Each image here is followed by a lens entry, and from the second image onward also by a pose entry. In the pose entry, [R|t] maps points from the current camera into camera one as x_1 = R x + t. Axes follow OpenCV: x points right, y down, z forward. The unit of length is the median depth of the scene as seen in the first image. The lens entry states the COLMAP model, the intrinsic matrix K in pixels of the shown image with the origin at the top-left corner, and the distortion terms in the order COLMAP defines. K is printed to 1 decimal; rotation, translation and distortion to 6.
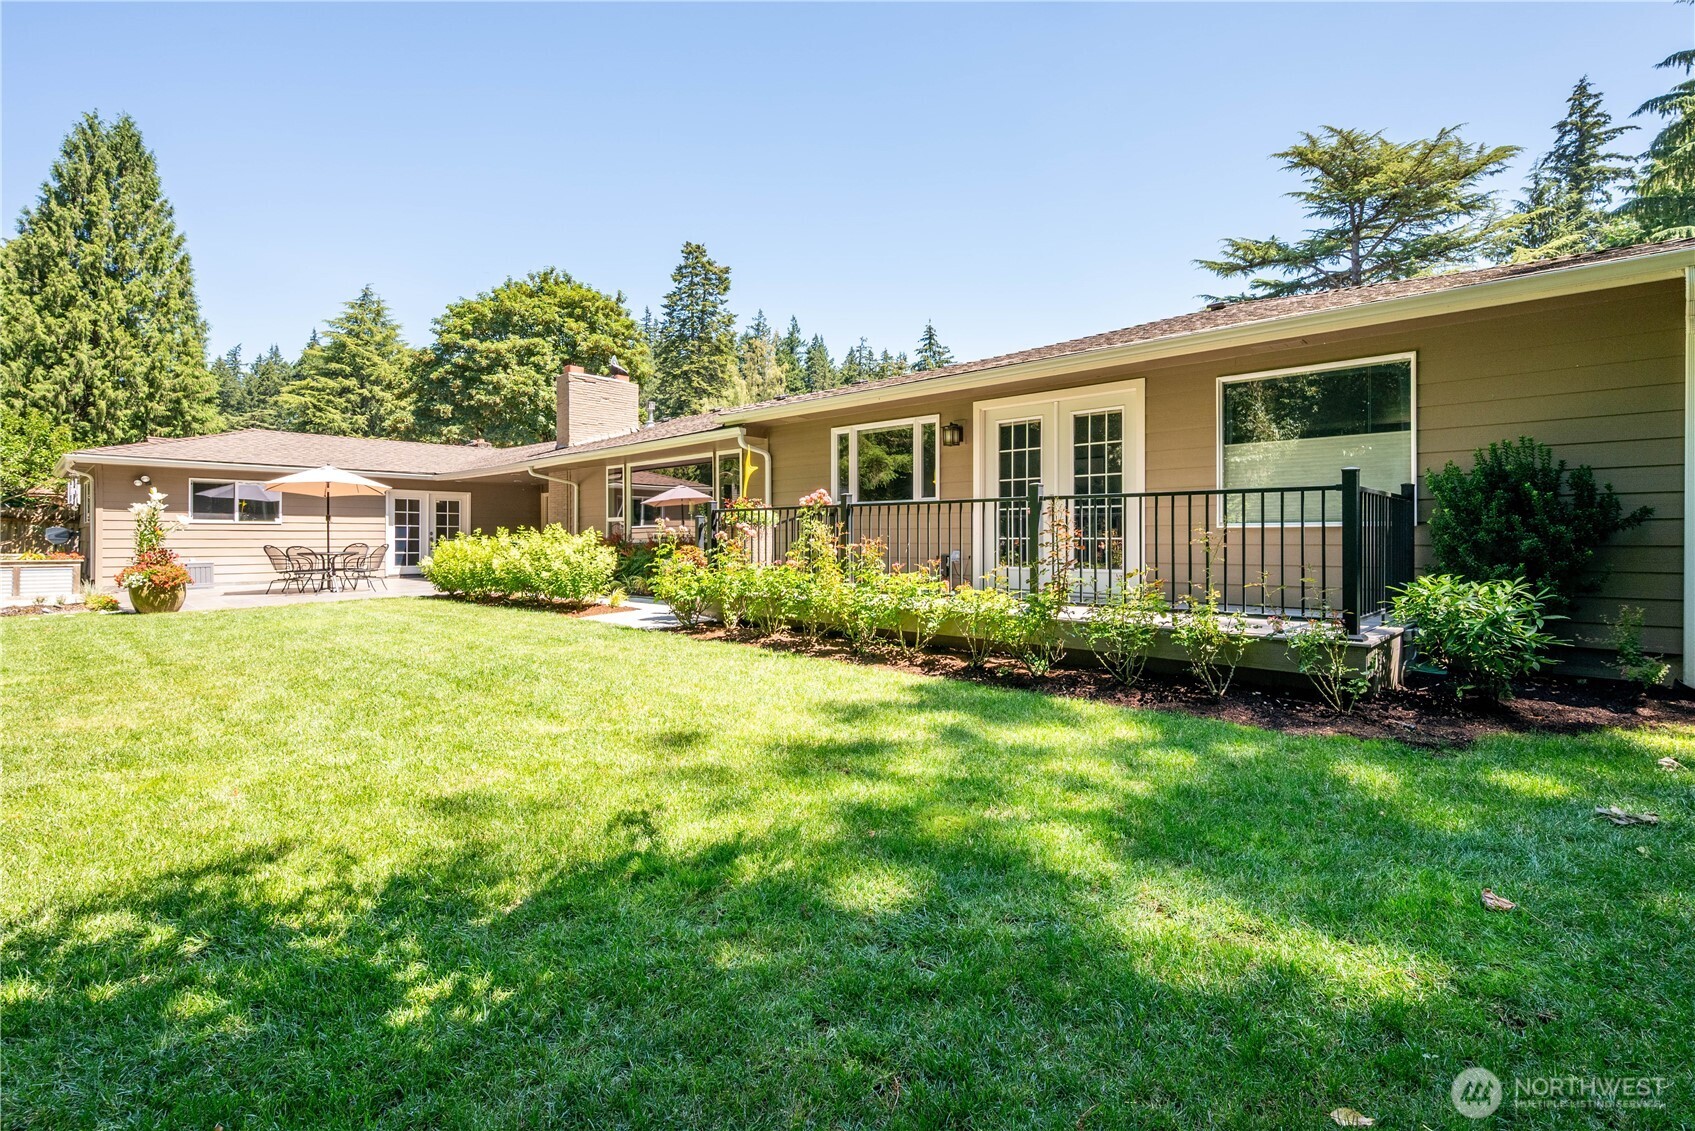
lens RADIAL K [[763.7, 0, 855.9], [0, 763.7, 550.7], [0, 0, 1]] dist [-0.001380, -0.000468]
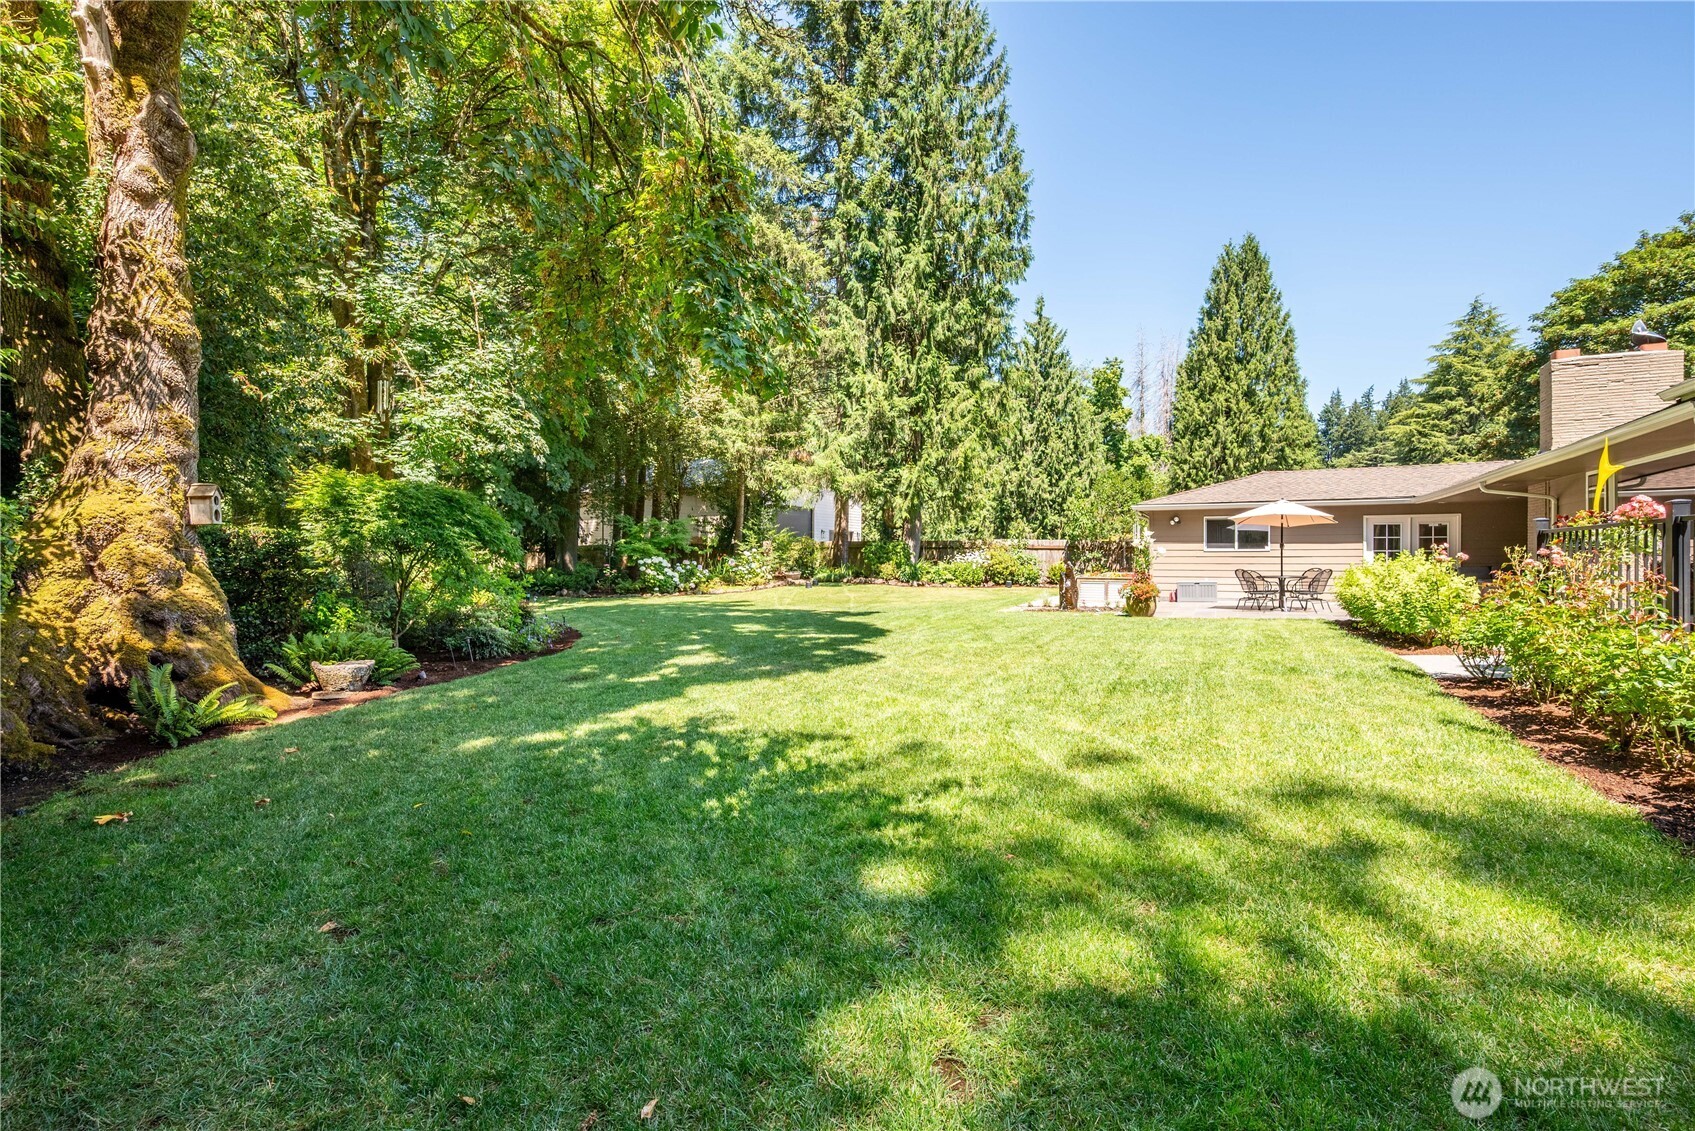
lens RADIAL K [[763.7, 0, 907.7], [0, 763.7, 570.0], [0, 0, 1]] dist [-0.001380, -0.000468]
pose [[0.312180, 0.013321, -0.949930, 0.097217], [-0.017520, 0.999812, 0.008263, -0.002913], [0.949861, 0.014063, 0.312355, 0.054426]]
